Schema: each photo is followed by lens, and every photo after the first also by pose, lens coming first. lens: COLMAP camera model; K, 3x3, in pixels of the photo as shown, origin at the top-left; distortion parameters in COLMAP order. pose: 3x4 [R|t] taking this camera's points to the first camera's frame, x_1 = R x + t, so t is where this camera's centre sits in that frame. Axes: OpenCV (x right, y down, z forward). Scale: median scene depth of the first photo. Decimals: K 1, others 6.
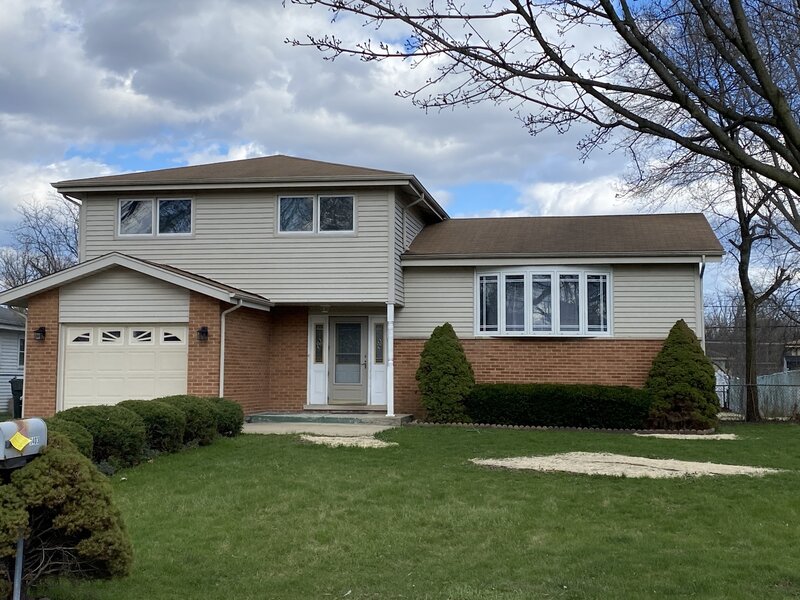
lens RADIAL K [[1102.7, 0, 400.0], [0, 1102.7, 300.0], [0, 0, 1]] dist [0.144733, 0.016689]
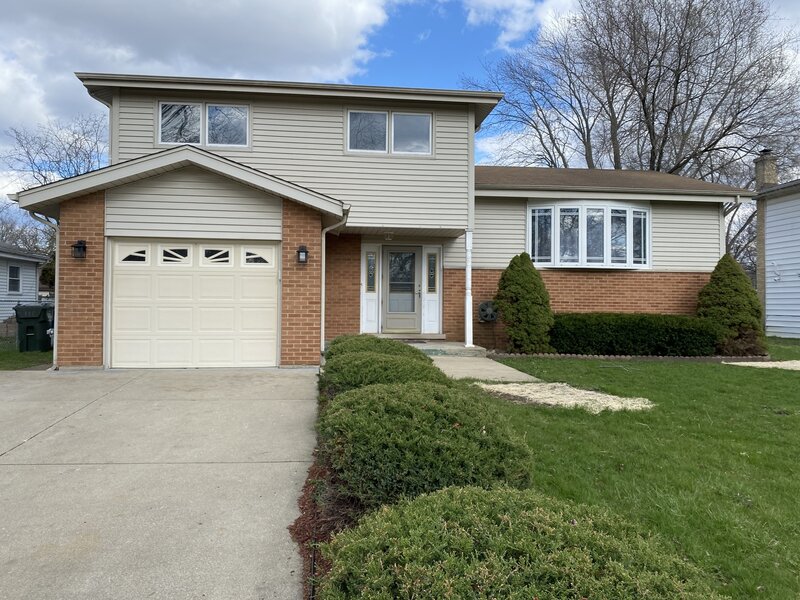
lens RADIAL K [[607.3, 0, 397.1], [0, 607.3, 298.2], [0, 0, 1]] dist [0.068249, -0.093420]
pose [[0.961655, 0.004949, 0.274218, -0.210594], [-0.022036, 0.997999, 0.059266, 0.031365], [-0.273376, -0.063036, 0.959840, 0.493520]]
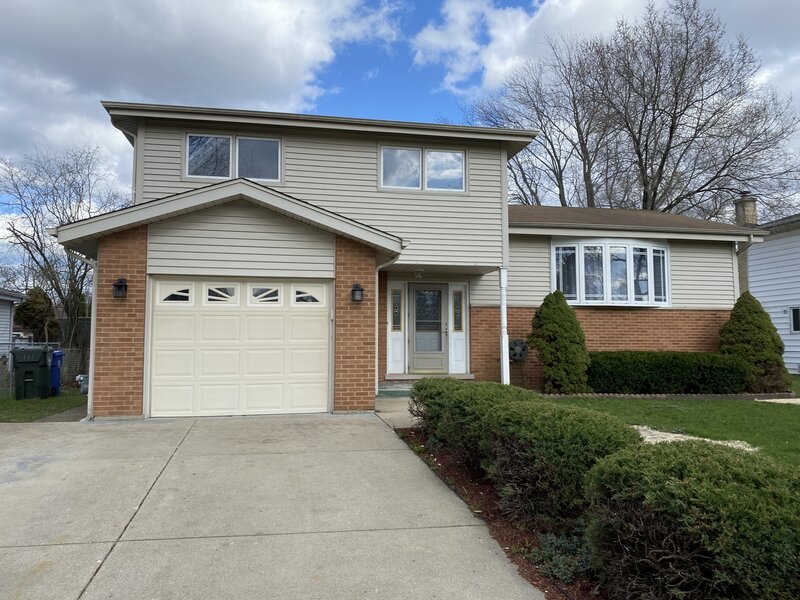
lens RADIAL K [[607.3, 0, 397.1], [0, 607.3, 298.2], [0, 0, 1]] dist [0.068249, -0.093420]
pose [[0.936254, 0.019538, 0.350779, -0.272192], [-0.020299, 0.999793, -0.001508, 0.031025], [-0.350736, -0.005709, 0.936457, 0.531460]]
